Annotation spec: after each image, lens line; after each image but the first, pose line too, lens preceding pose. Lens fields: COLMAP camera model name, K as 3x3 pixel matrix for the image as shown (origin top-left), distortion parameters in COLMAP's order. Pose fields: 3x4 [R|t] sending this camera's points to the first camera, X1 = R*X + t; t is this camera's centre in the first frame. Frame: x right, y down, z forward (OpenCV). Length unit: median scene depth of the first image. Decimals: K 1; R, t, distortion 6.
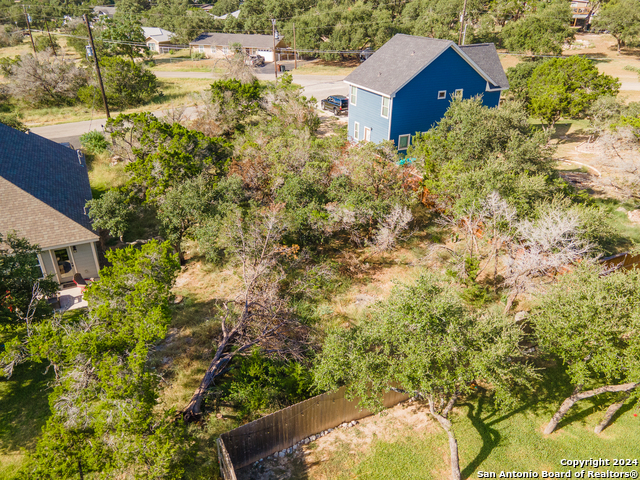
lens RADIAL K [[486.8, 0, 320.0], [0, 486.8, 240.0], [0, 0, 1]] dist [0.009587, 0.065016]
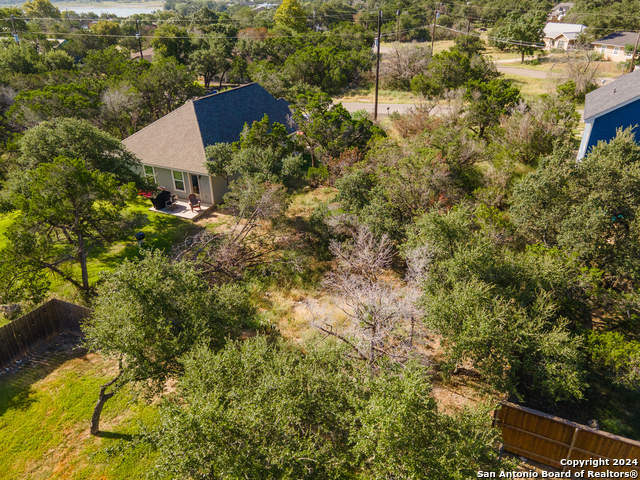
lens RADIAL K [[486.8, 0, 320.0], [0, 486.8, 240.0], [0, 0, 1]] dist [0.009587, 0.065016]
pose [[0.605808, 0.352763, -0.713130, 0.228904], [-0.349889, 0.923129, 0.159409, -0.048037], [0.714544, 0.152945, 0.682667, 0.102470]]
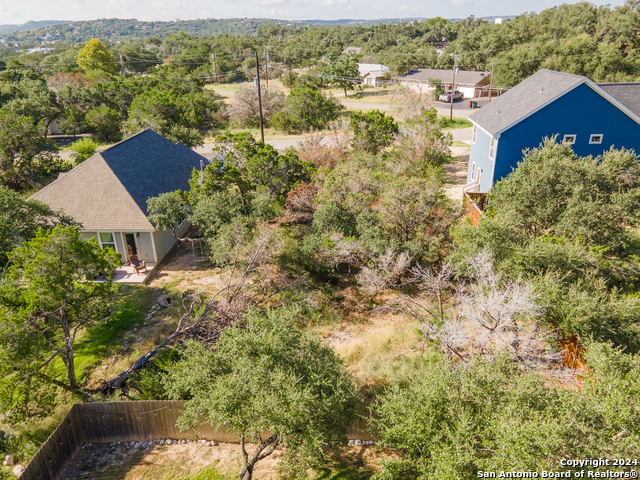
lens RADIAL K [[486.8, 0, 320.0], [0, 486.8, 240.0], [0, 0, 1]] dist [0.009587, 0.065016]
pose [[0.874041, 0.172939, -0.454032, 0.139000], [-0.202390, 0.979163, -0.016654, -0.012747], [0.441691, 0.106448, 0.890830, 0.035766]]
